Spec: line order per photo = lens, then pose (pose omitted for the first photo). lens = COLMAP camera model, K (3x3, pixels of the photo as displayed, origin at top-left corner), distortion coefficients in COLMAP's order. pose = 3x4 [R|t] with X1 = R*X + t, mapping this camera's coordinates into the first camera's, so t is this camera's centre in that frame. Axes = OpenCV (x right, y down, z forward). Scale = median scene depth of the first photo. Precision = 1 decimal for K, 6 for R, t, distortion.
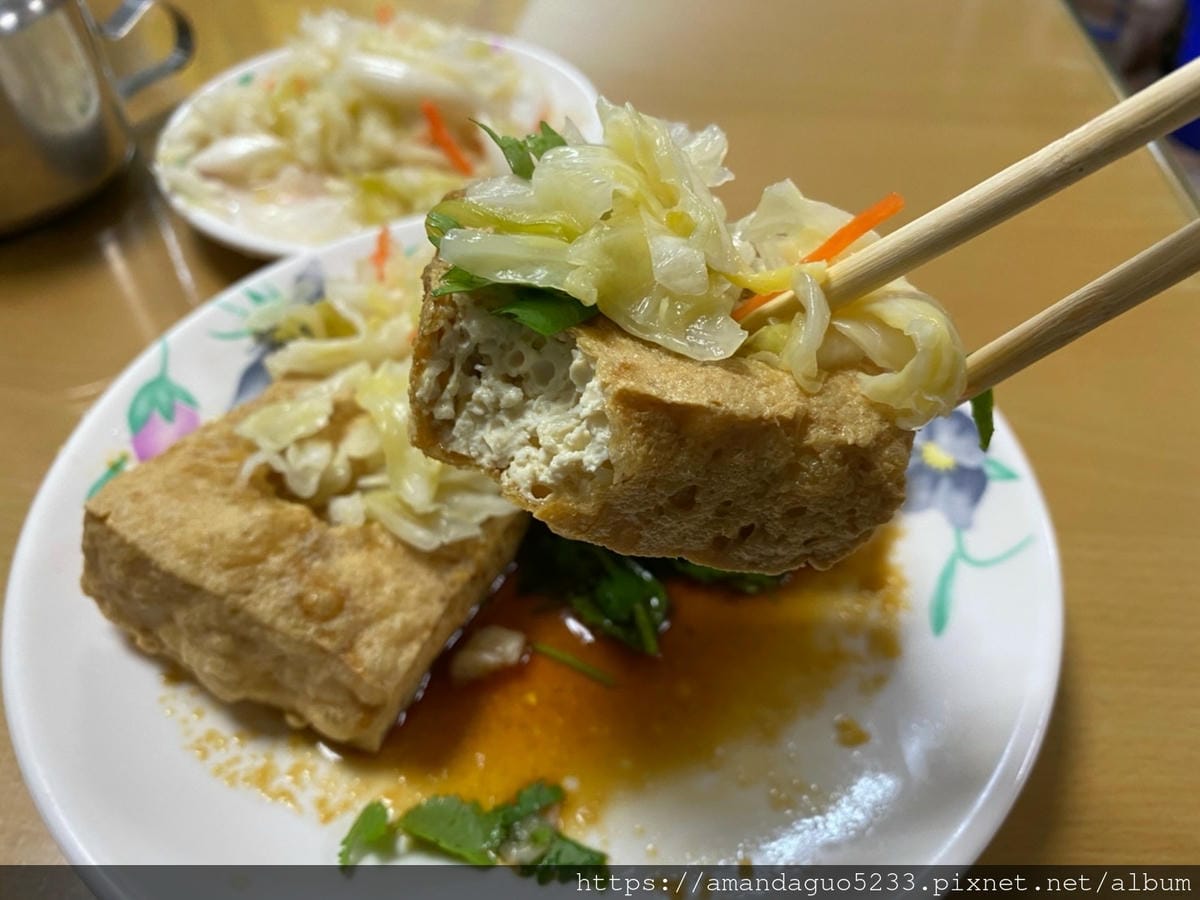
lens RADIAL K [[933.3, 0, 585.3], [0, 933.3, 438.7], [0, 0, 1]] dist [0.013431, 0.004852]
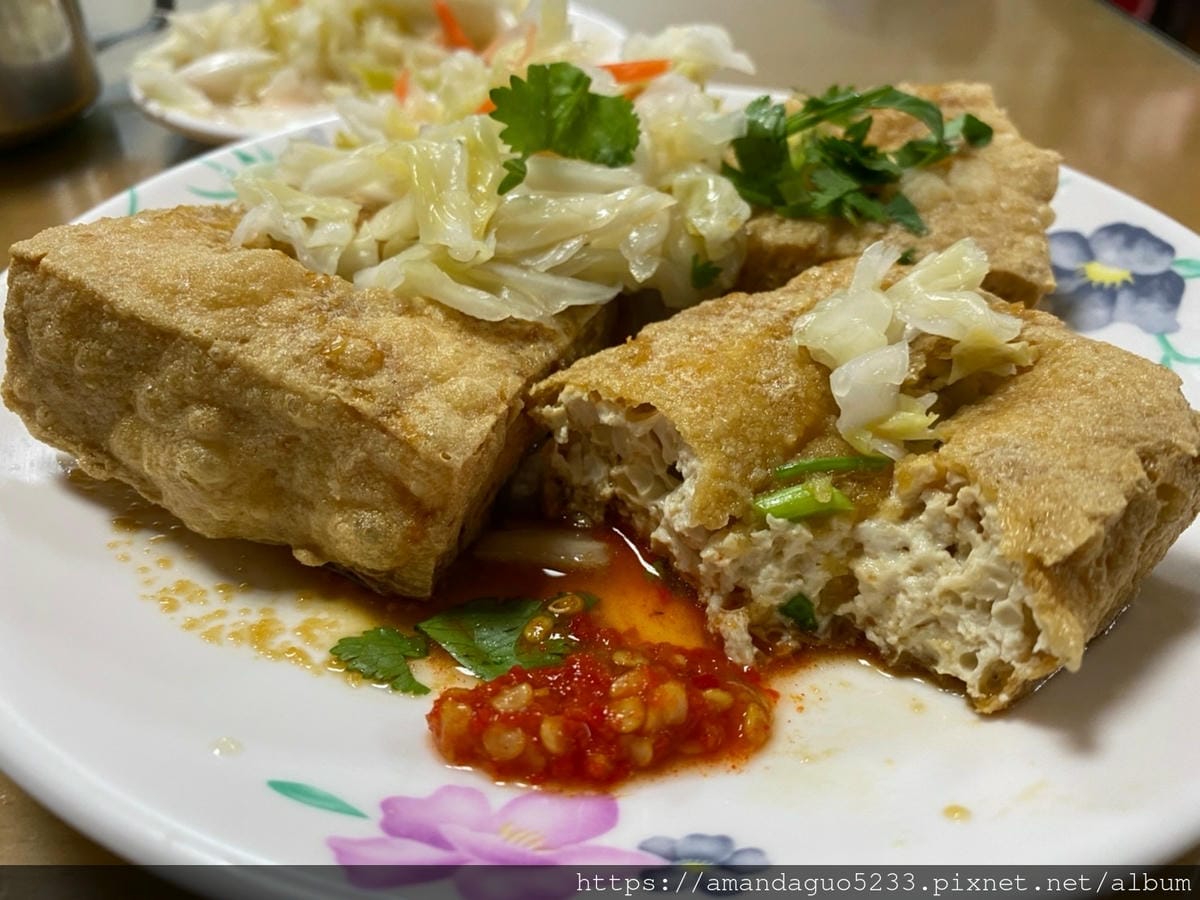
lens RADIAL K [[945.8, 0, 595.3], [0, 945.8, 428.3], [0, 0, 1]] dist [-0.008970, -0.009697]
pose [[0.998631, -0.029568, 0.043151, -0.128596], [0.036042, 0.986789, -0.157950, 0.329397], [-0.037911, 0.159289, 0.986504, 0.300786]]
